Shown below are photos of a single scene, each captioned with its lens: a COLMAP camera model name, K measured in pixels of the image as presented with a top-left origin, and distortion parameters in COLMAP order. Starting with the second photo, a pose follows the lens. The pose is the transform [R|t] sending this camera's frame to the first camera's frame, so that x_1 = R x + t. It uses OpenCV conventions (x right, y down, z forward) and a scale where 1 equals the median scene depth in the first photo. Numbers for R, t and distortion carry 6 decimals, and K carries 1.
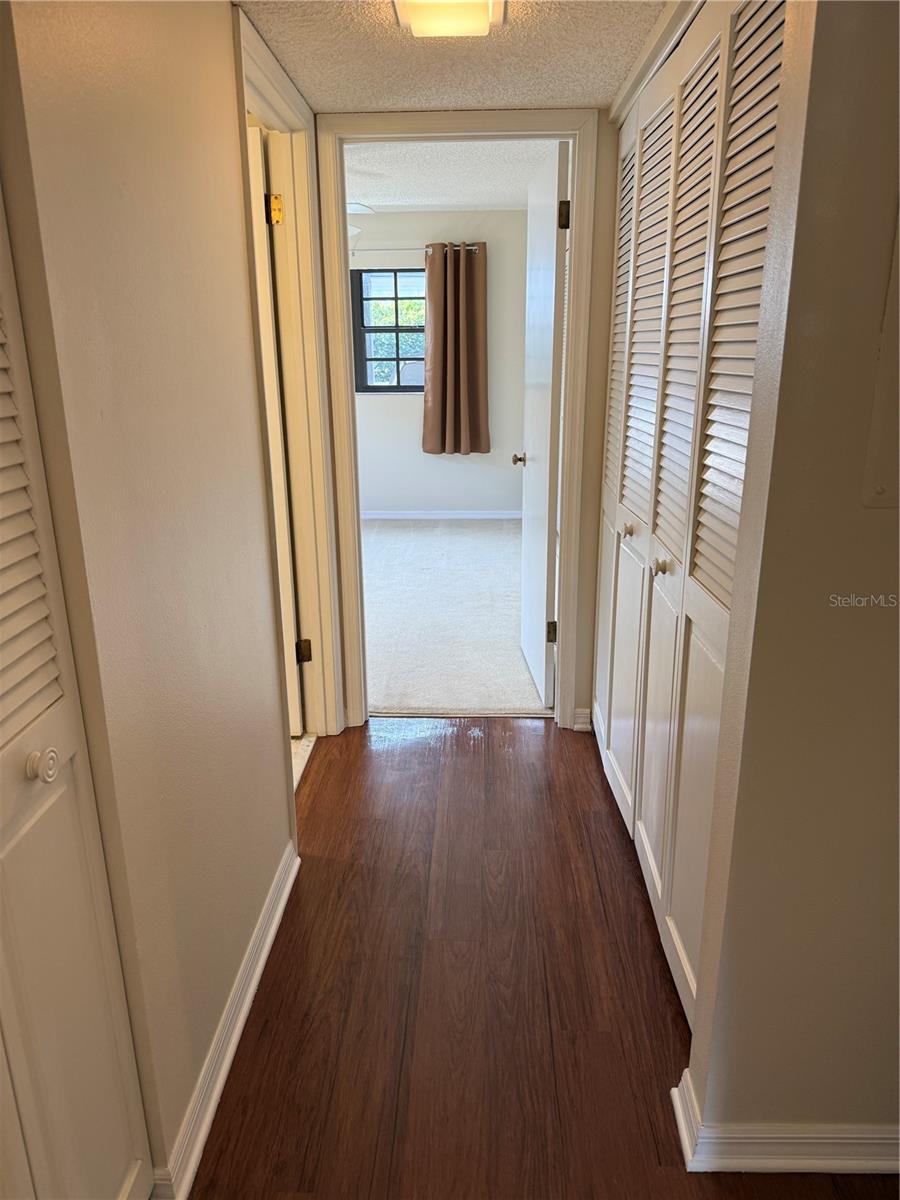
lens RADIAL K [[843.4, 0, 451.9], [0, 843.4, 600.6], [0, 0, 1]] dist [0.019806, 0.000204]
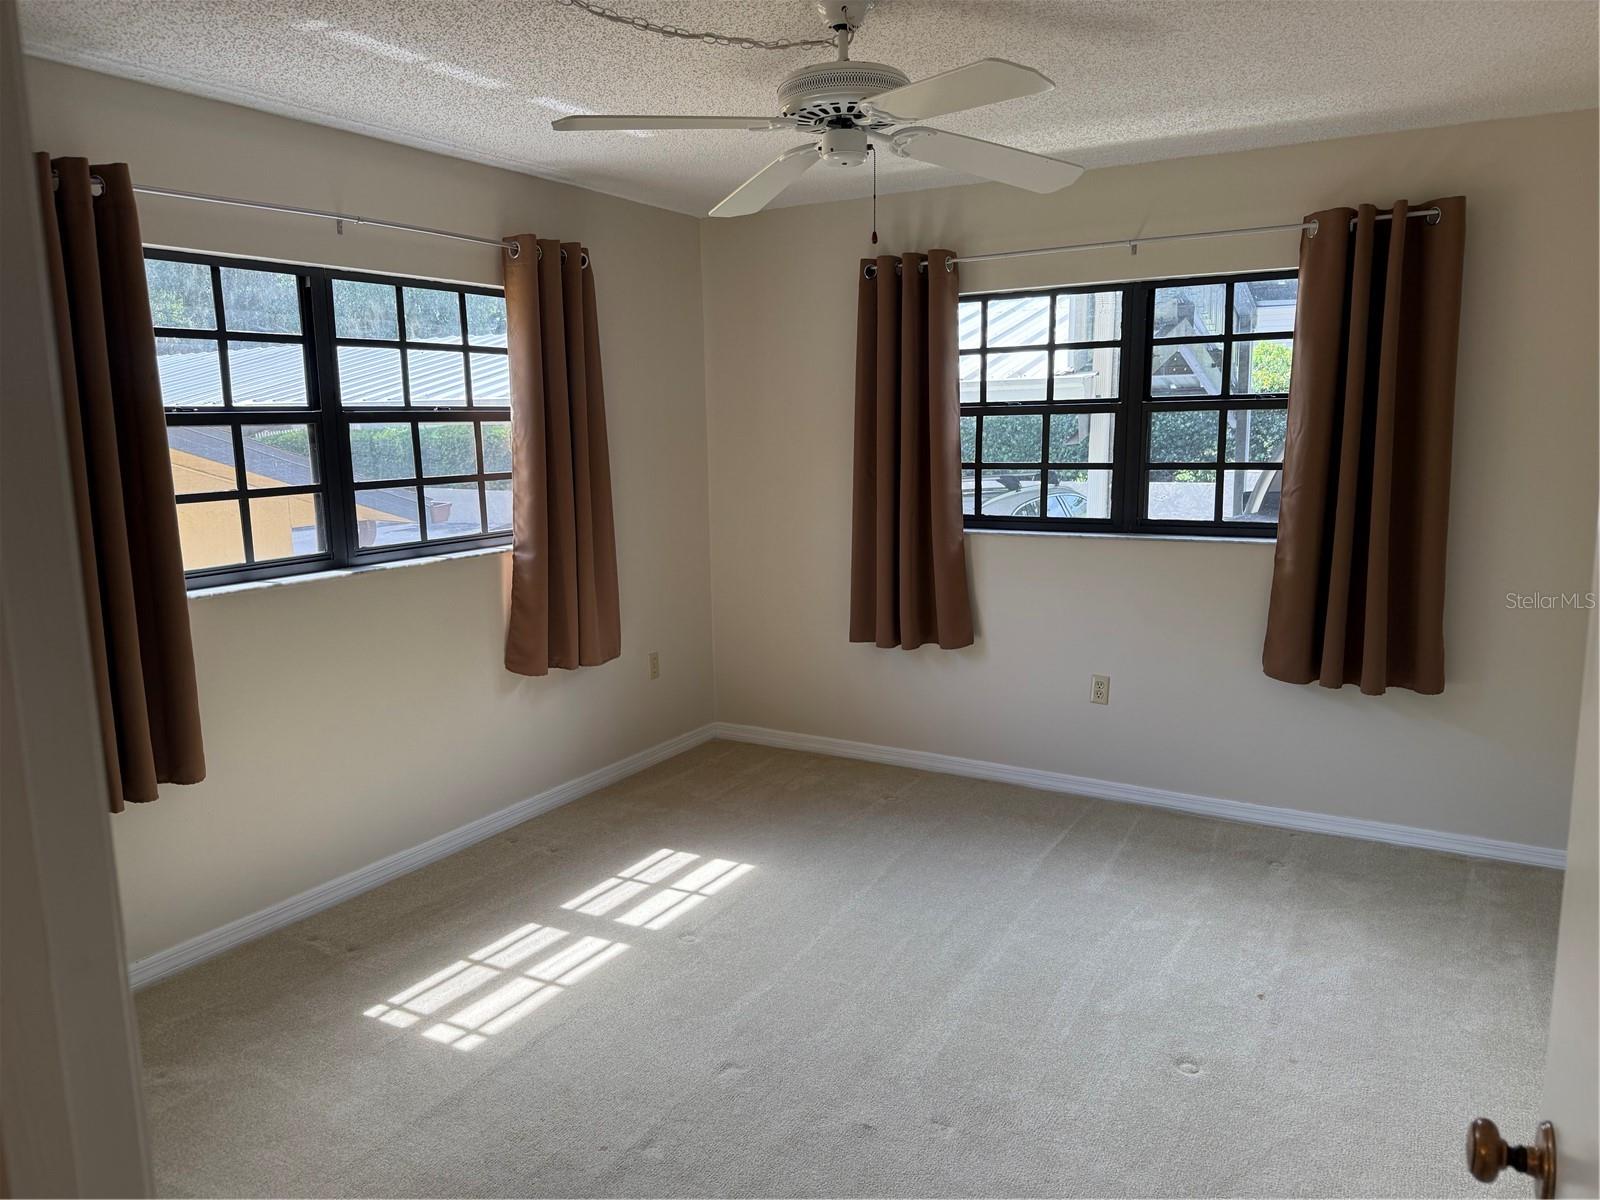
lens RADIAL K [[1124.5, 0, 798.8], [0, 1124.5, 590.9], [0, 0, 1]] dist [0.019806, 0.000204]
pose [[0.878024, 0.067580, -0.473821, 0.030077], [-0.133538, 0.985258, -0.106930, -0.130399], [0.459609, 0.157160, 0.874105, 0.394135]]
